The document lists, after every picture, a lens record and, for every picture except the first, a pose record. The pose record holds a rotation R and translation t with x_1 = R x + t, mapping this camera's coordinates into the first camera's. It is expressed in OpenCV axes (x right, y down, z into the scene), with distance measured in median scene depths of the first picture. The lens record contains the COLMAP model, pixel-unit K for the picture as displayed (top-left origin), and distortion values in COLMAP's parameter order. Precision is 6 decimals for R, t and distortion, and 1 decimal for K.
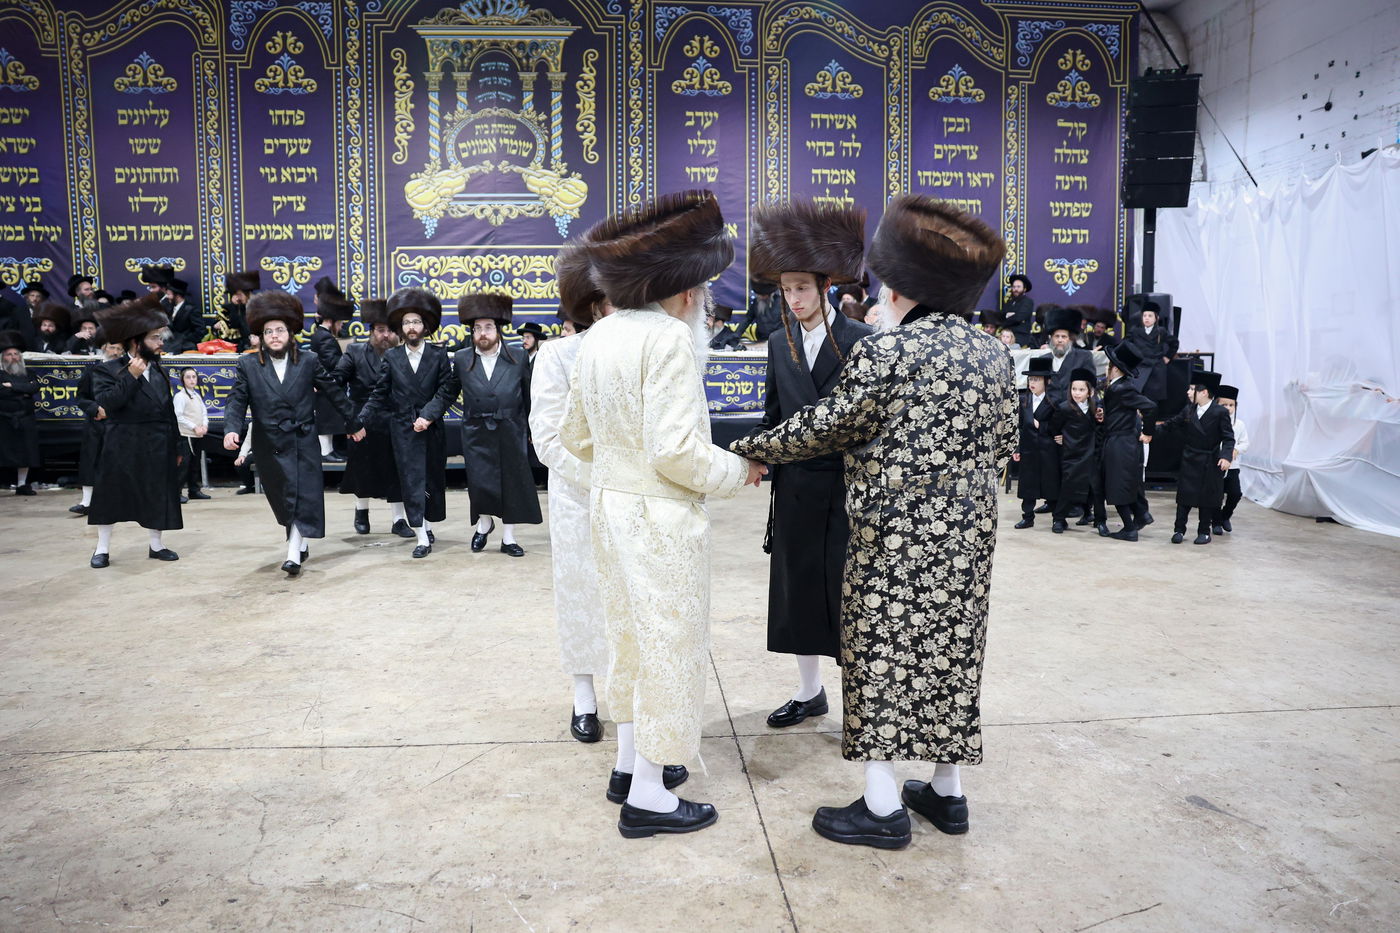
lens RADIAL K [[979.2, 0, 700.0], [0, 979.2, 466.5], [0, 0, 1]] dist [-0.085736, 0.060108]
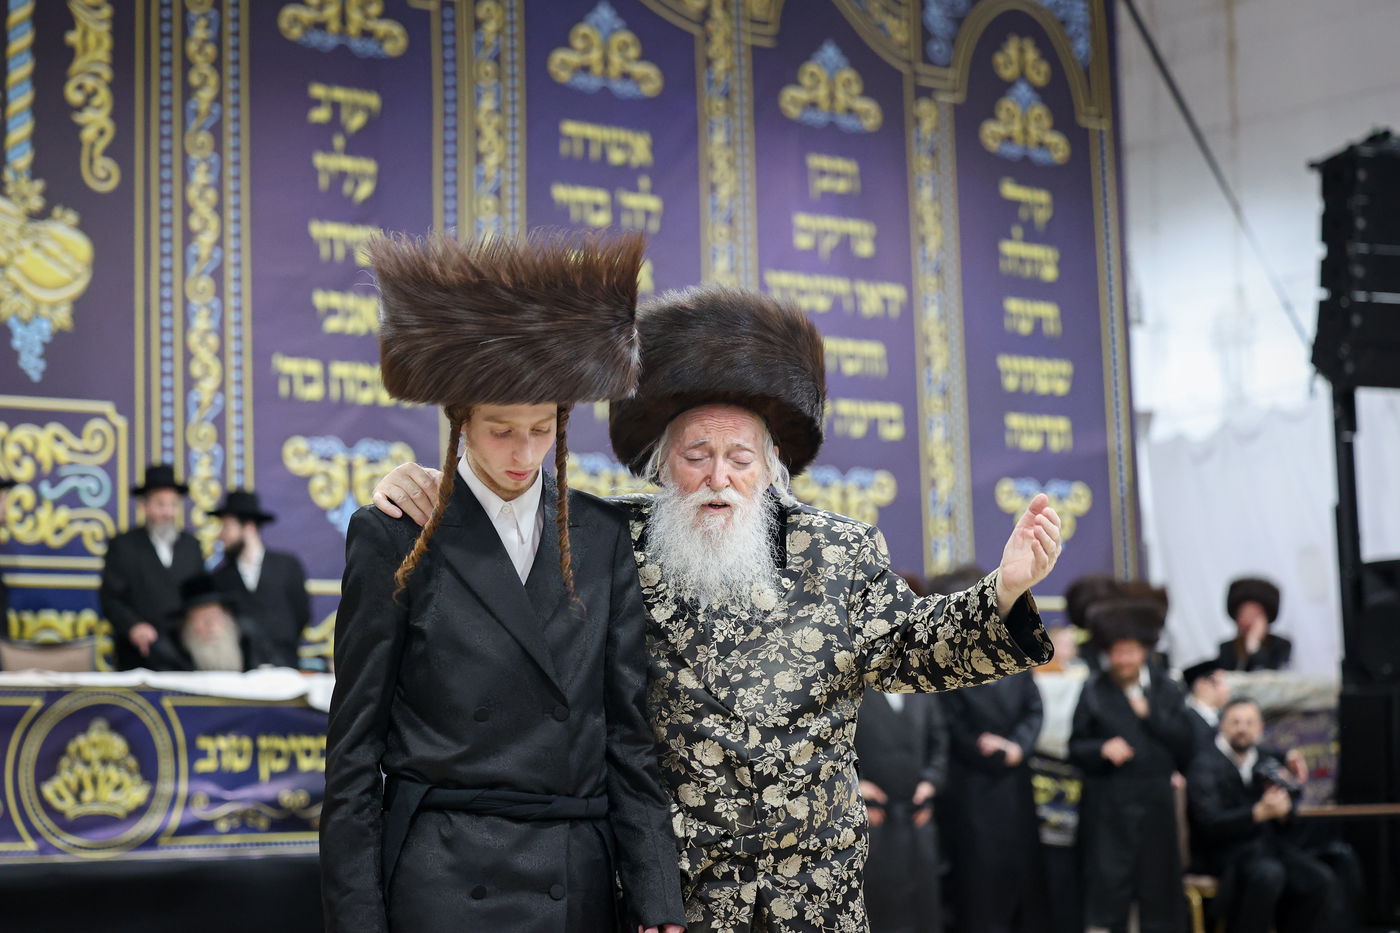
lens RADIAL K [[2986.1, 0, 700.0], [0, 2986.1, 466.5], [0, 0, 1]] dist [0.011765, 0.501553]
pose [[0.825963, 0.042362, 0.562130, -0.577531], [0.066714, 0.982819, -0.172091, 0.009923], [-0.559763, 0.179643, 0.808946, -0.054574]]
